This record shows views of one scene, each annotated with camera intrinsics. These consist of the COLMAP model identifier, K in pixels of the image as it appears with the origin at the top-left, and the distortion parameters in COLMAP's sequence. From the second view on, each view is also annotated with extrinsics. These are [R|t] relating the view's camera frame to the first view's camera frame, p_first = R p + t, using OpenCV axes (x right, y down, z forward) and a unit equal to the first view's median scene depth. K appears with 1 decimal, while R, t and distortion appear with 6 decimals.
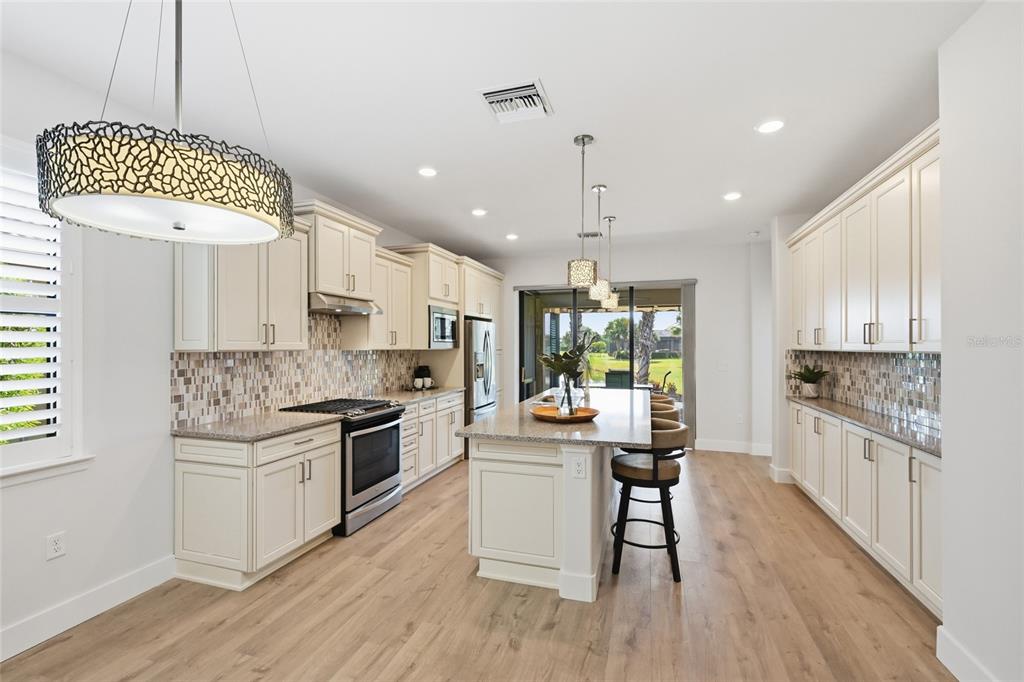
lens RADIAL K [[438.5, 0, 513.9], [0, 438.5, 345.2], [0, 0, 1]] dist [0.002425, -0.000242]
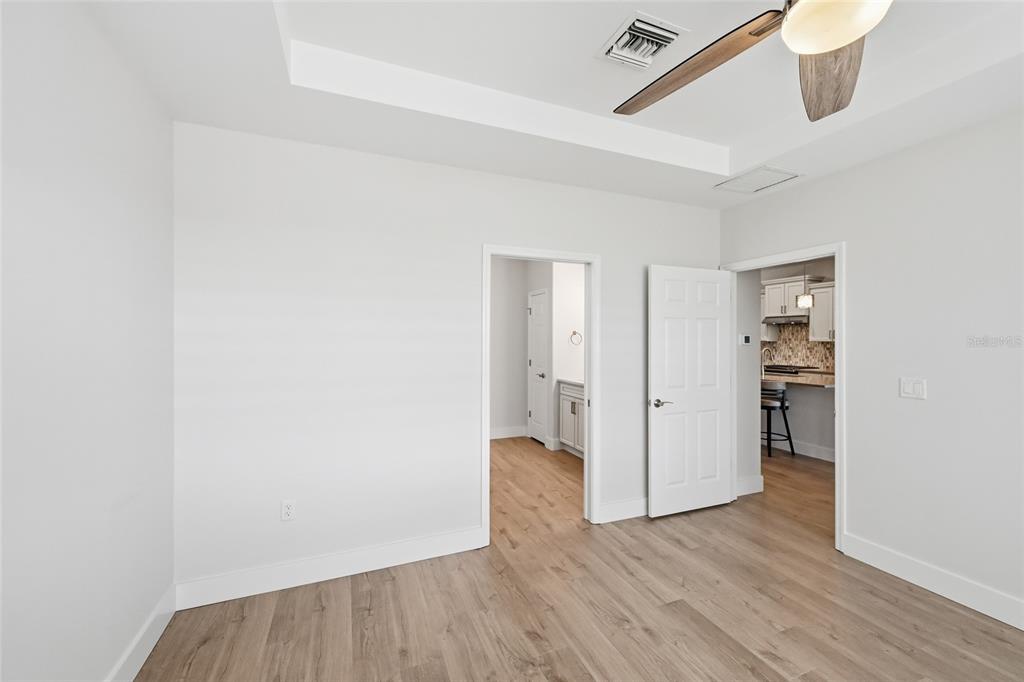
lens RADIAL K [[406.1, 0, 514.4], [0, 406.1, 341.9], [0, 0, 1]] dist [0.001326, 0.000209]
pose [[-0.771661, 0.007430, -0.635991, 1.694895], [0.002013, 0.999955, 0.009239, -0.005717], [0.636031, 0.005849, -0.771641, 1.507024]]
